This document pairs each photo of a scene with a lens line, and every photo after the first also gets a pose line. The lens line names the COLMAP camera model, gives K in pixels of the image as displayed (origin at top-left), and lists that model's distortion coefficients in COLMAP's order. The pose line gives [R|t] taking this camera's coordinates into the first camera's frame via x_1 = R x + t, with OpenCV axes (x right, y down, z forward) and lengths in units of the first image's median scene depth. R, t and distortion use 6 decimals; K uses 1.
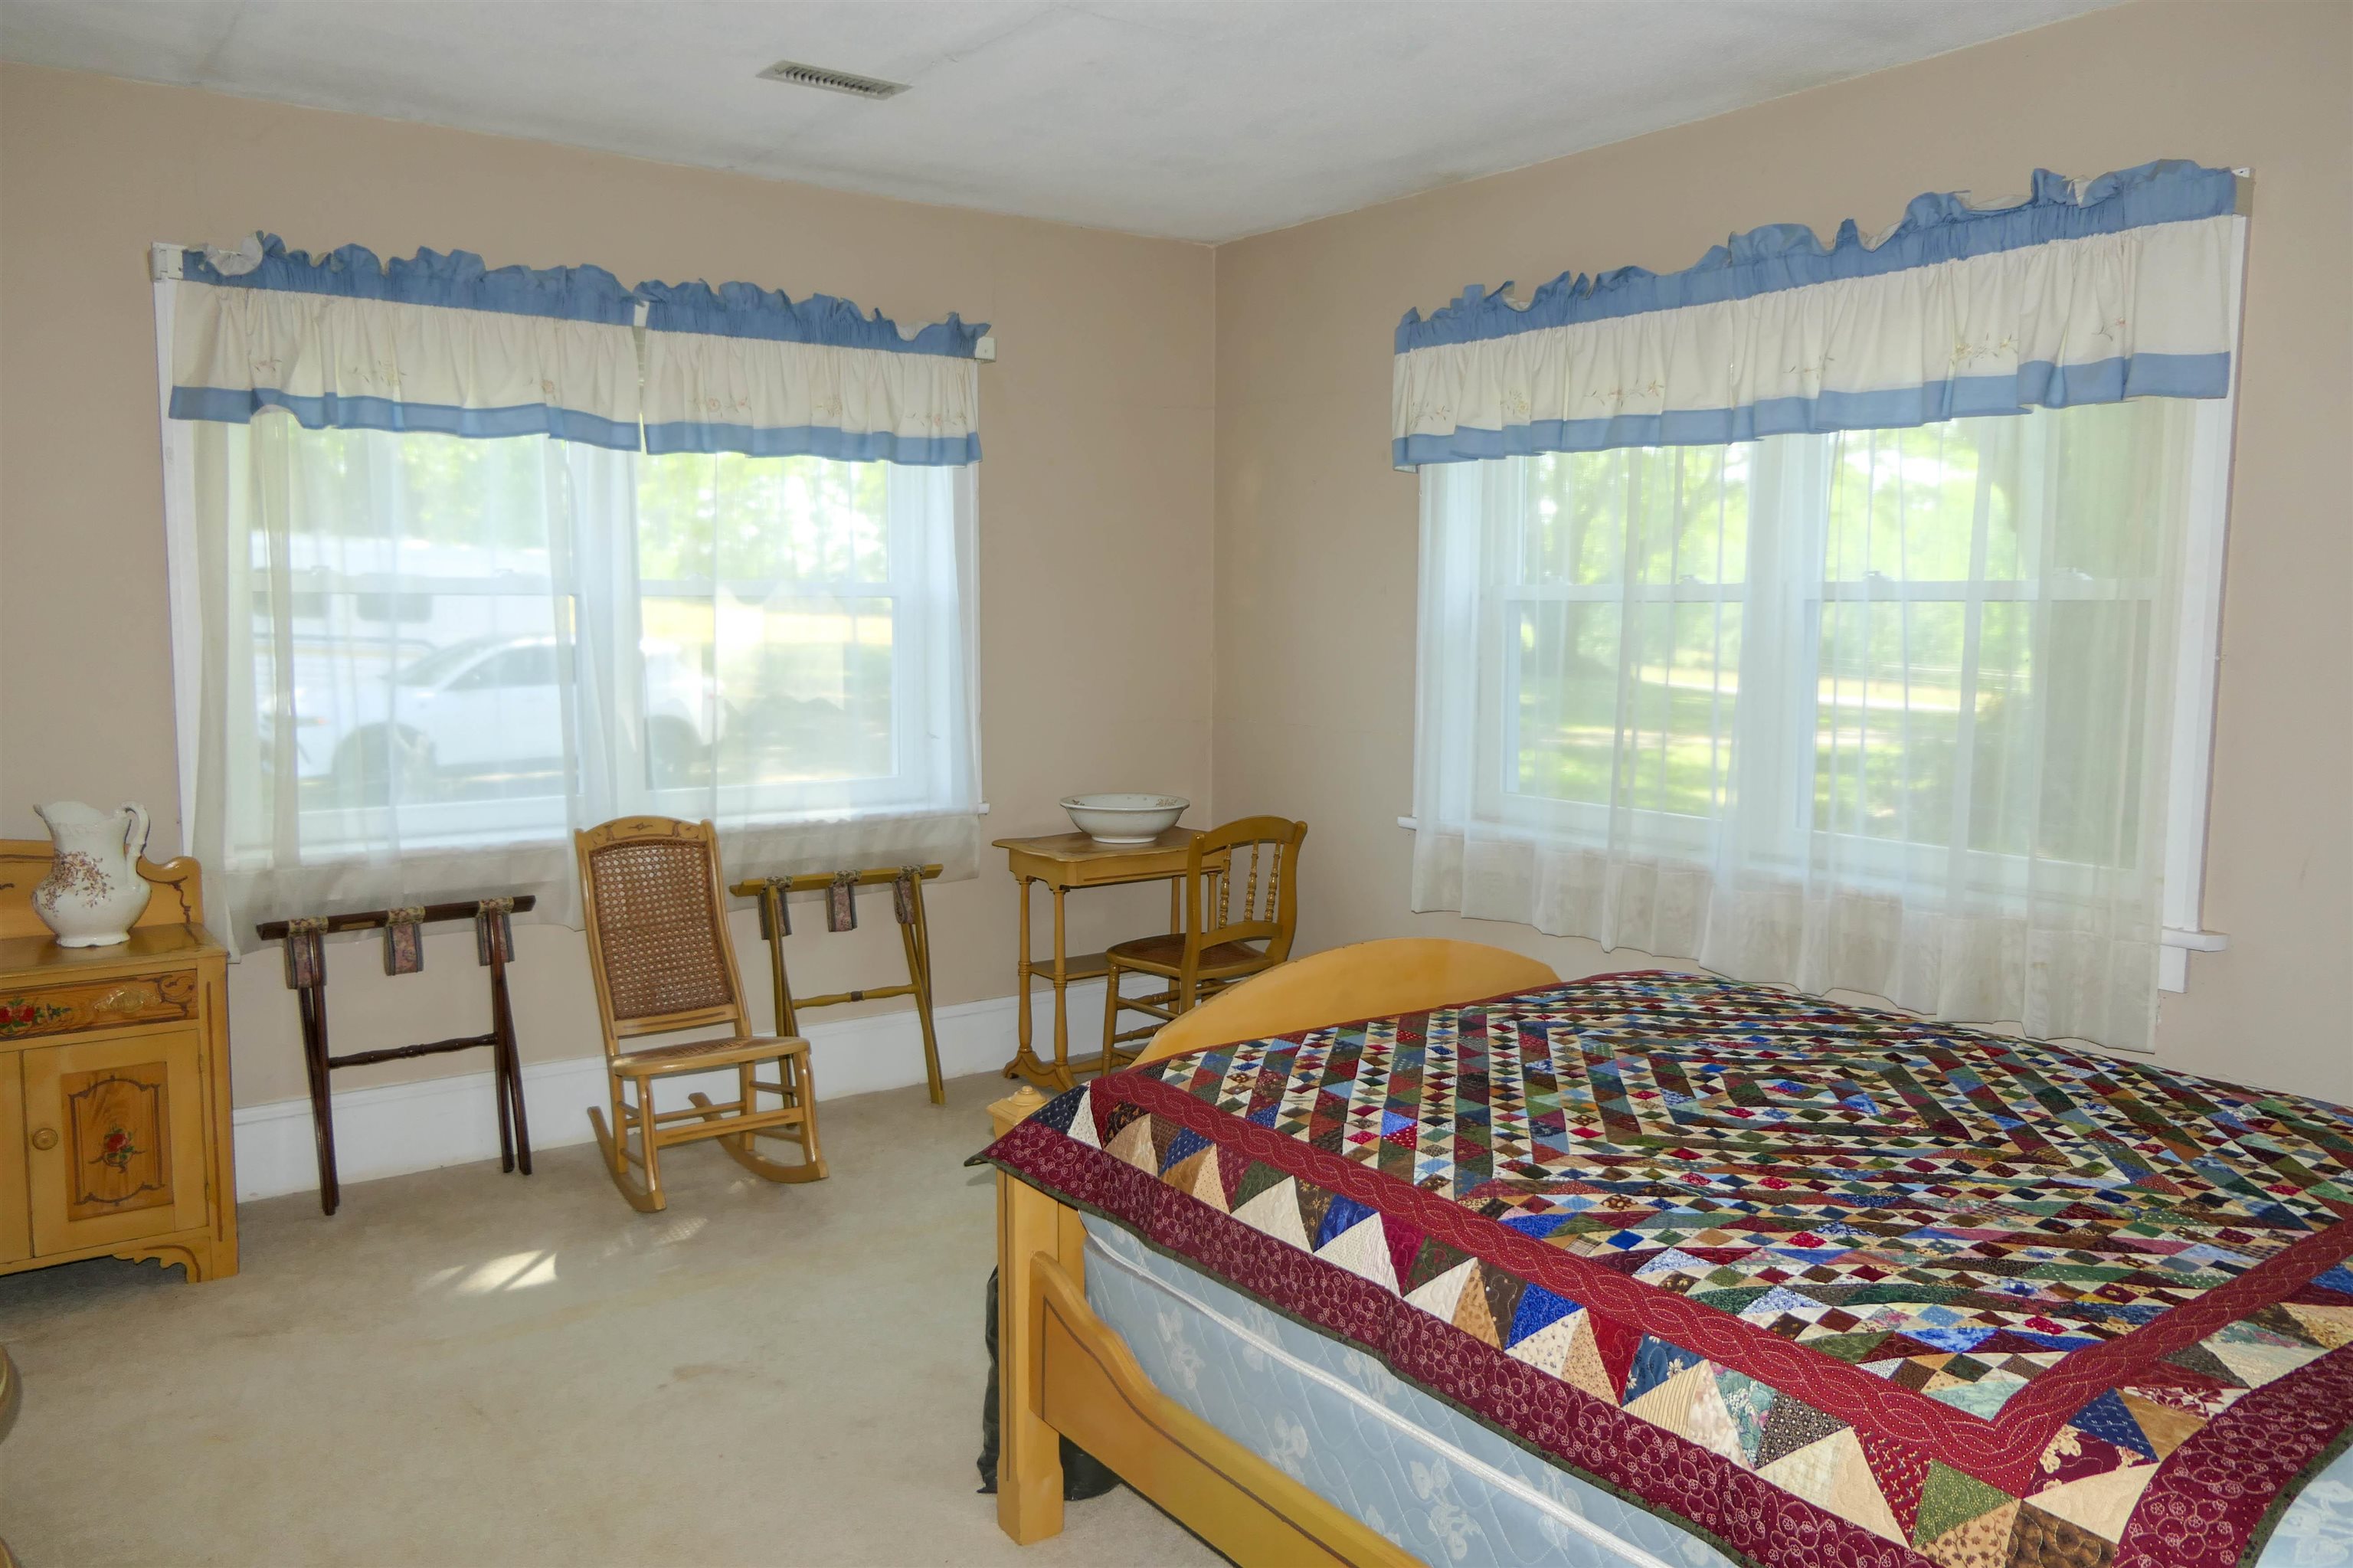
lens RADIAL K [[1662.1, 0, 1176.5], [0, 1662.1, 784.0], [0, 0, 1]] dist [-0.010097, 0.005460]
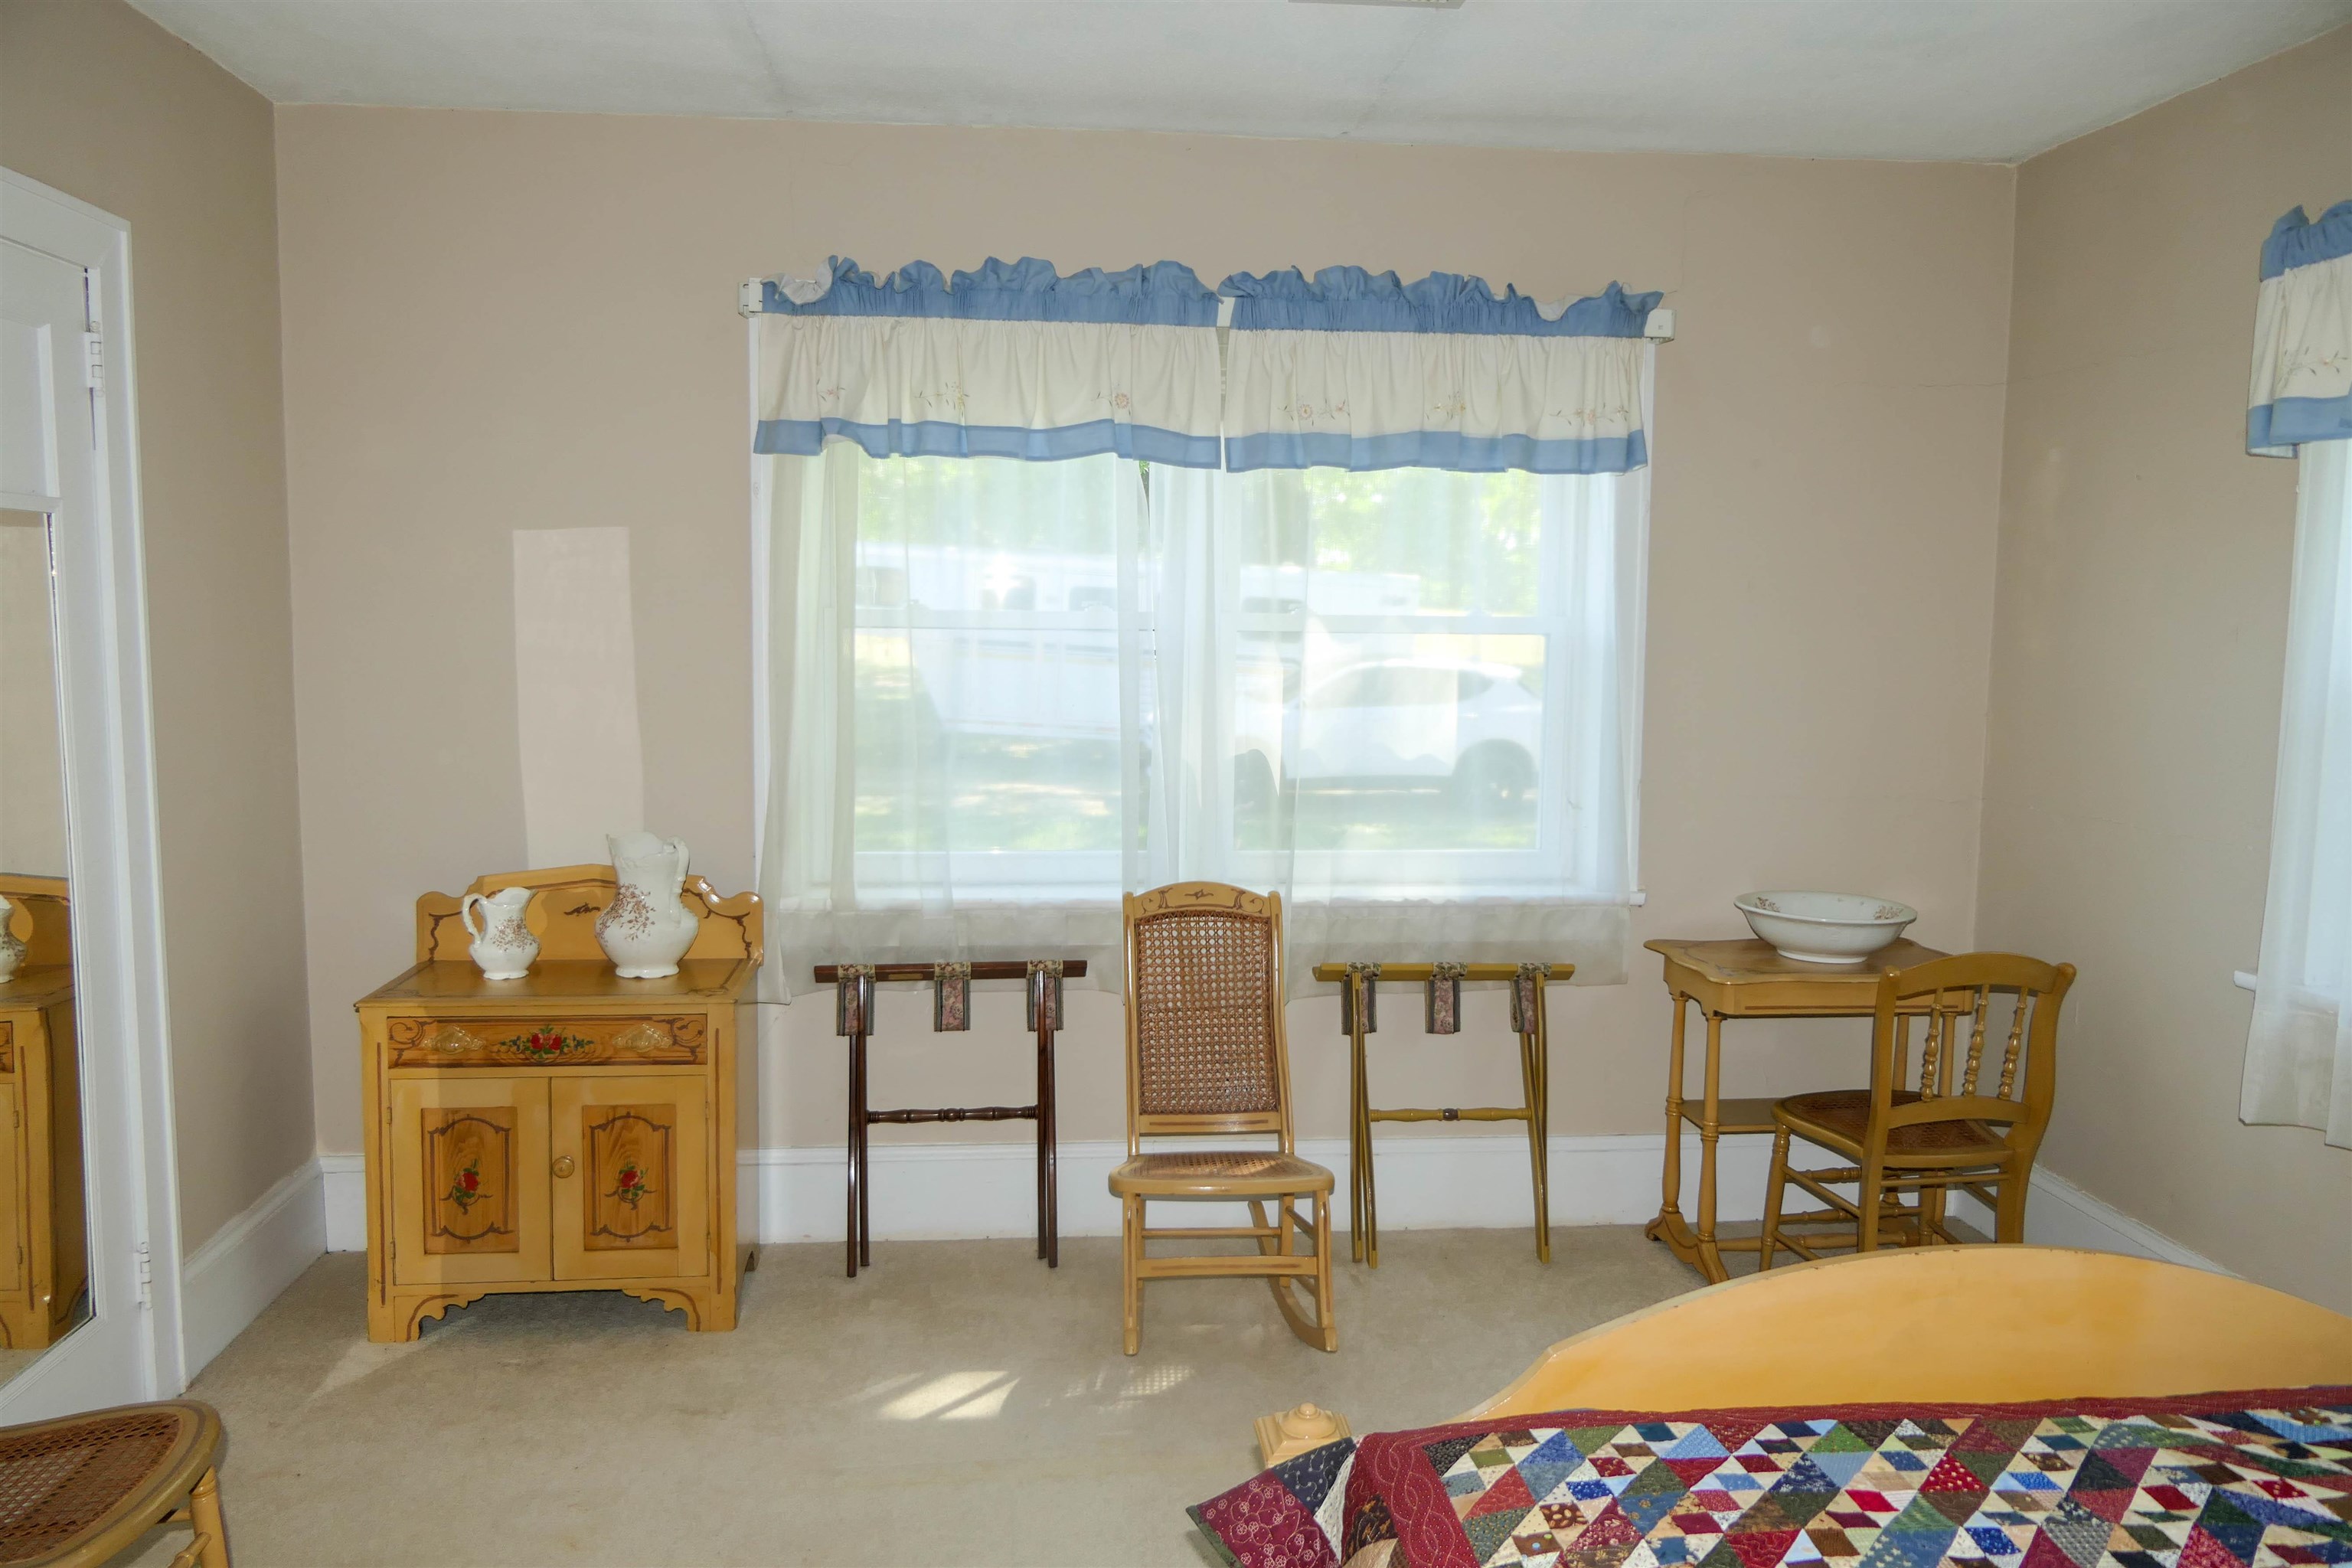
lens RADIAL K [[1661.4, 0, 1176.0], [0, 1661.4, 784.0], [0, 0, 1]] dist [-0.010097, 0.005460]
pose [[0.866137, 0.055428, -0.496724, 0.106205], [-0.061207, 0.998114, 0.004651, -0.038016], [0.496045, 0.026374, 0.867896, 0.238491]]
